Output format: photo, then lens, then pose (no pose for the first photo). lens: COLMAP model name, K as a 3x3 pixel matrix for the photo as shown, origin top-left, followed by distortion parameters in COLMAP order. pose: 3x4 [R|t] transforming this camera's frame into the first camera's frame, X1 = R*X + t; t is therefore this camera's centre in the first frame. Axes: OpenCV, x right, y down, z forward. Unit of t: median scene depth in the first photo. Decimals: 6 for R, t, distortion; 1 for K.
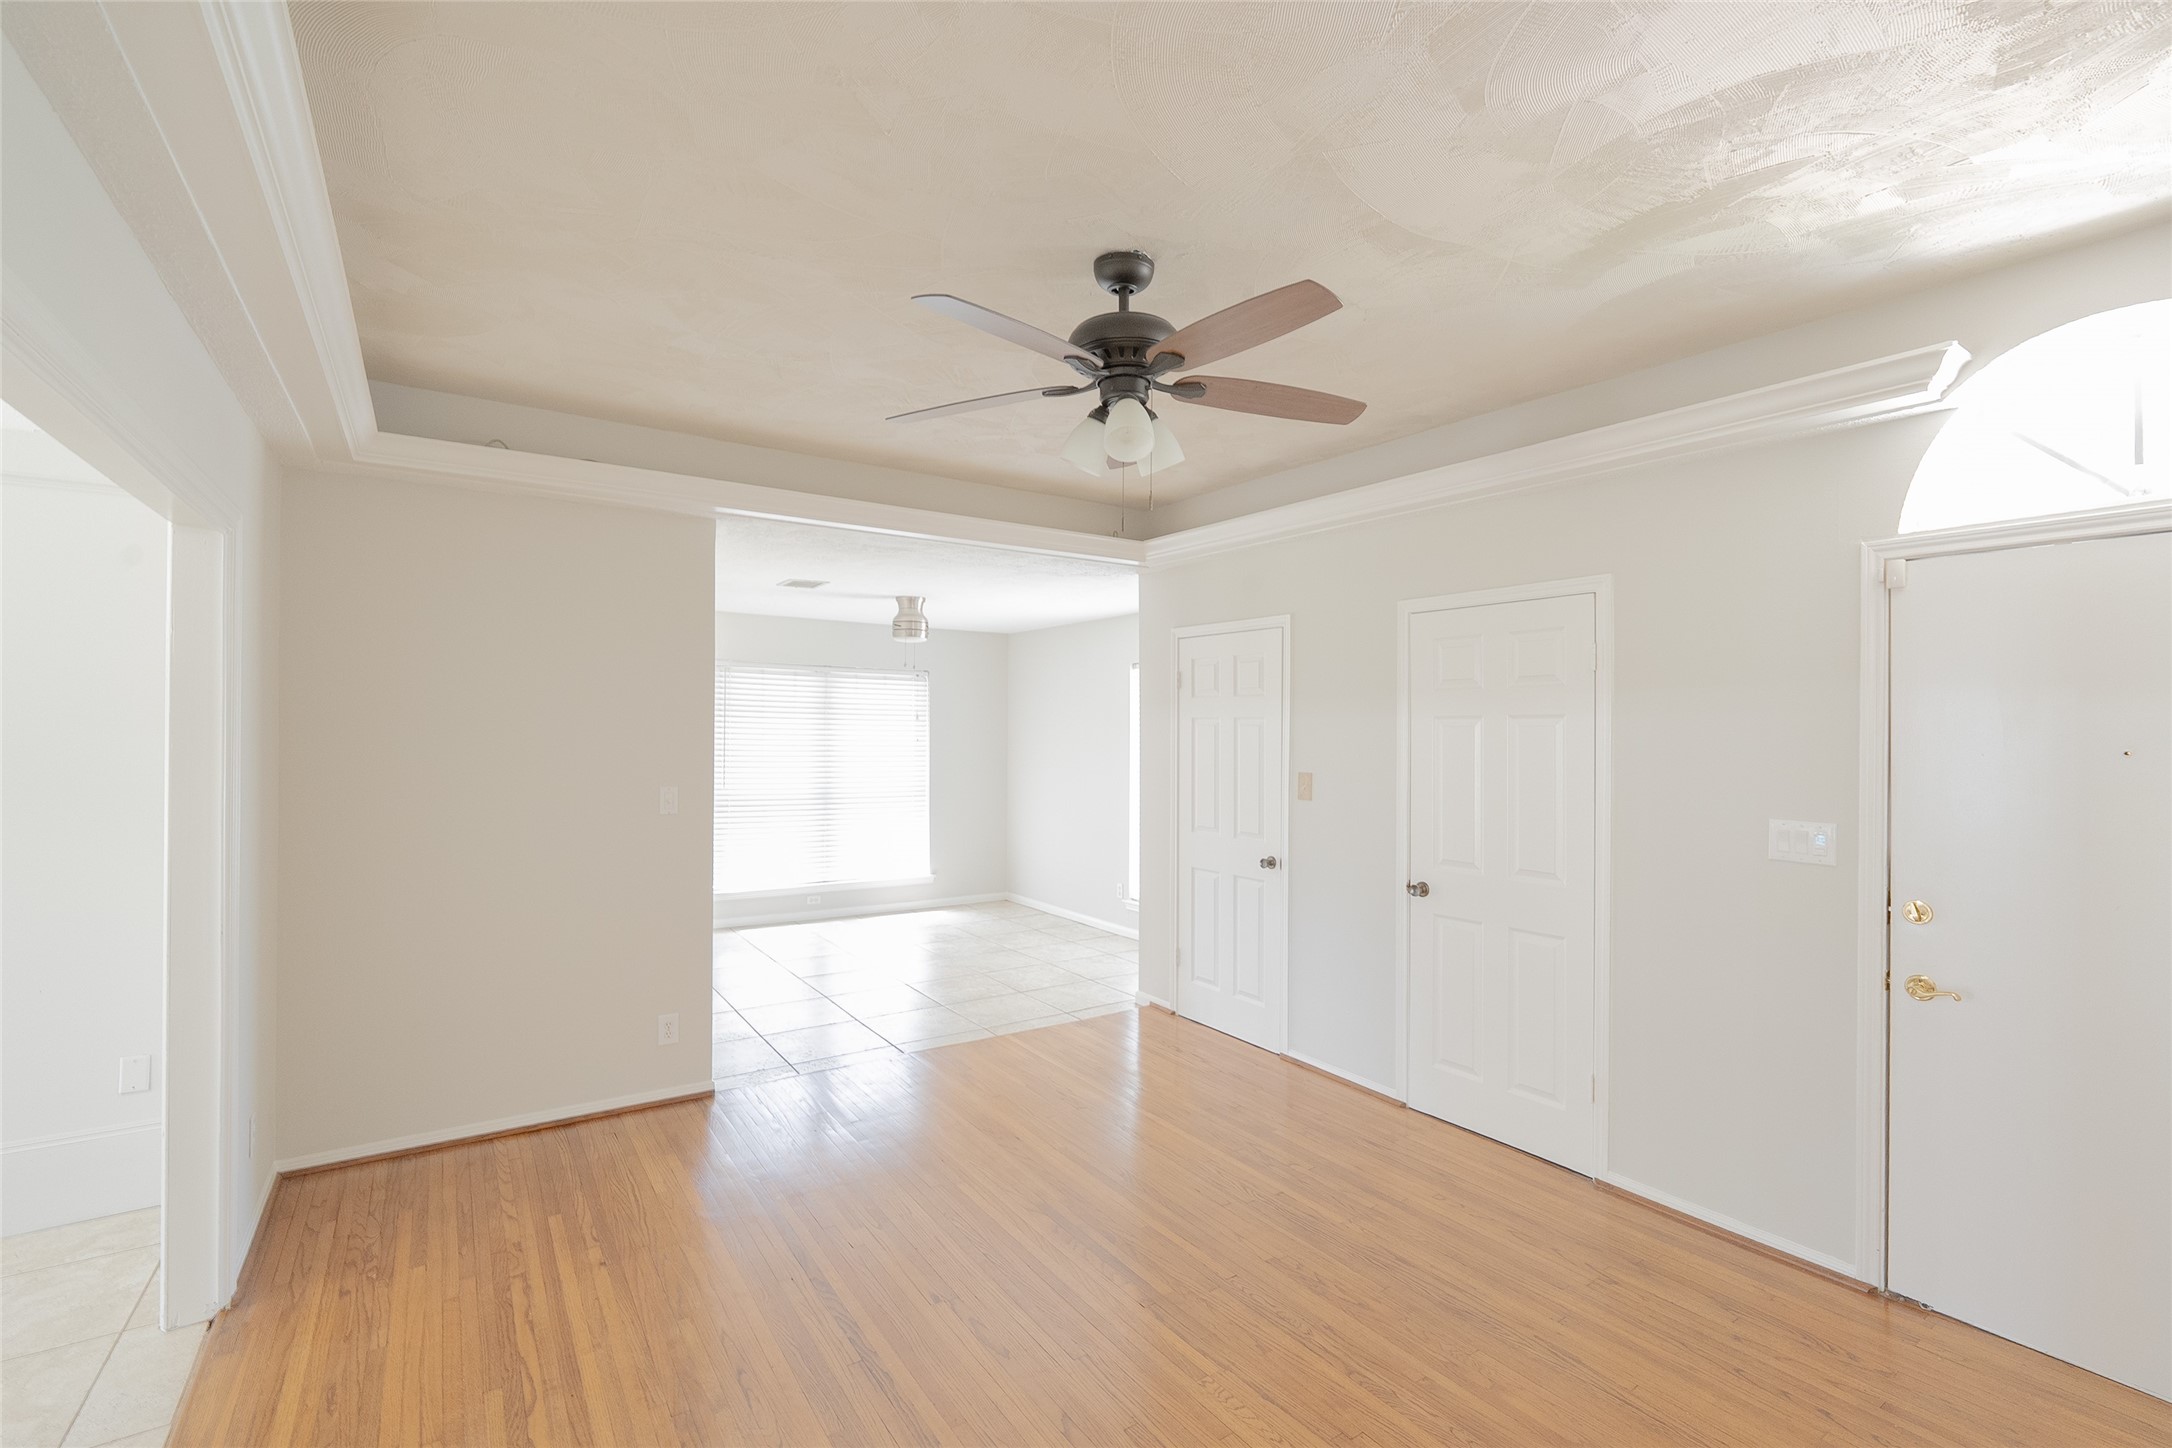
lens RADIAL K [[967.1, 0, 1088.2], [0, 967.1, 717.3], [0, 0, 1]] dist [-0.009193, 0.003317]
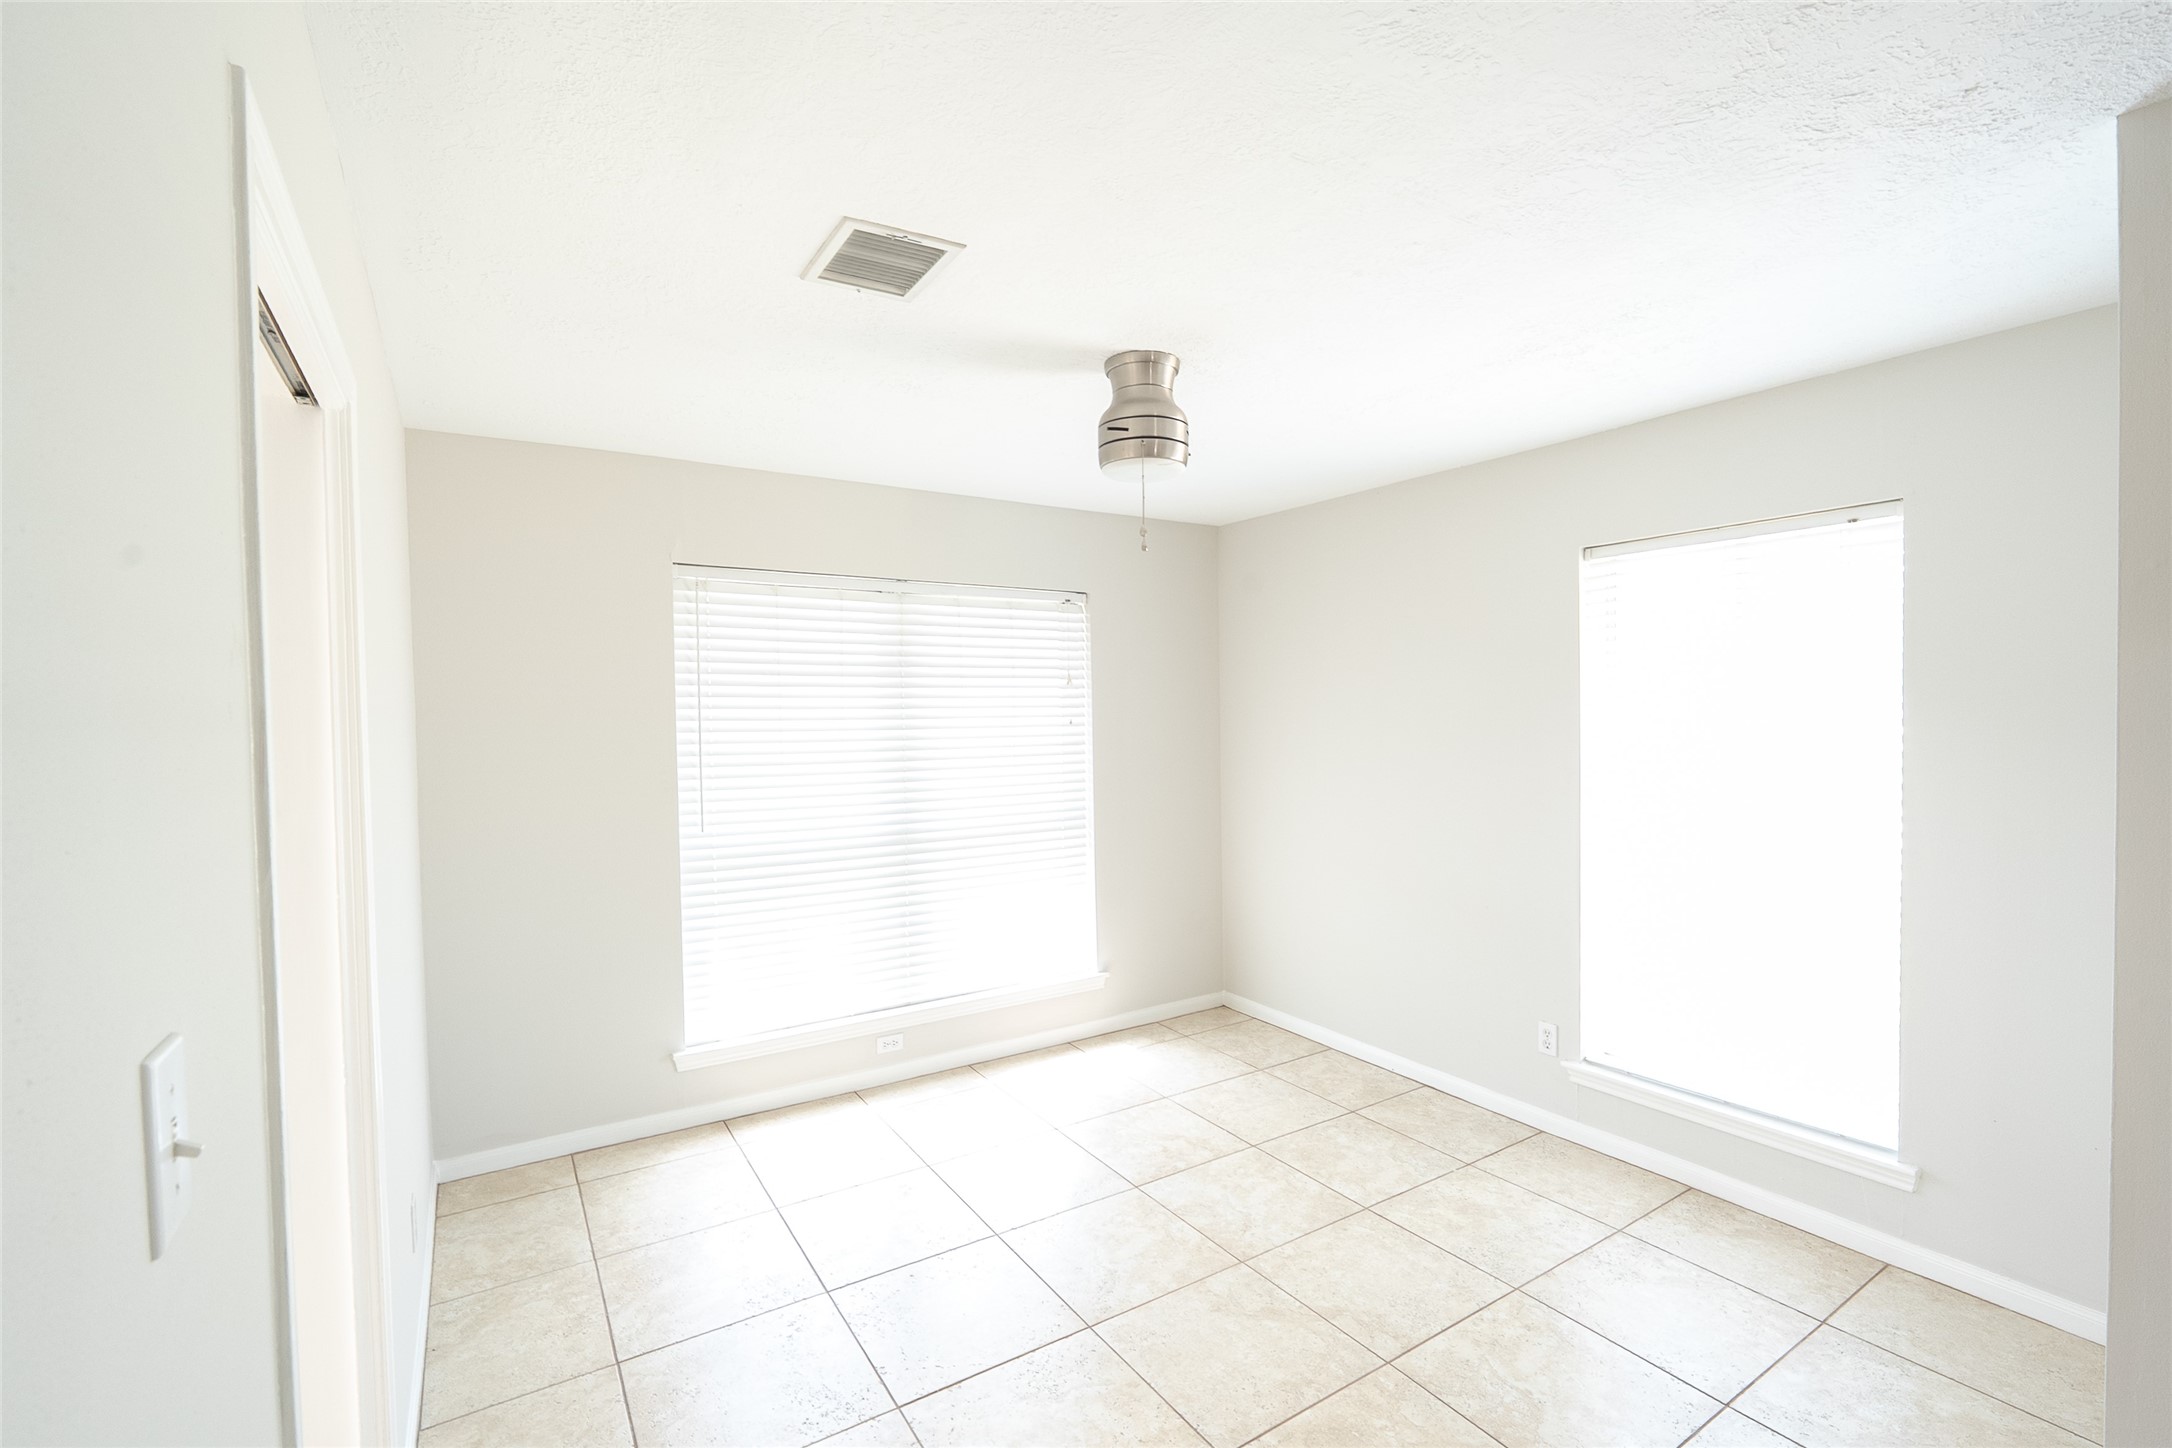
lens RADIAL K [[967.1, 0, 1088.2], [0, 967.1, 717.3], [0, 0, 1]] dist [-0.009193, 0.003317]
pose [[0.999377, -0.026034, -0.023828, -0.165216], [0.026616, 0.999347, 0.024431, 0.007704], [0.023177, -0.025050, 0.999417, 0.503883]]
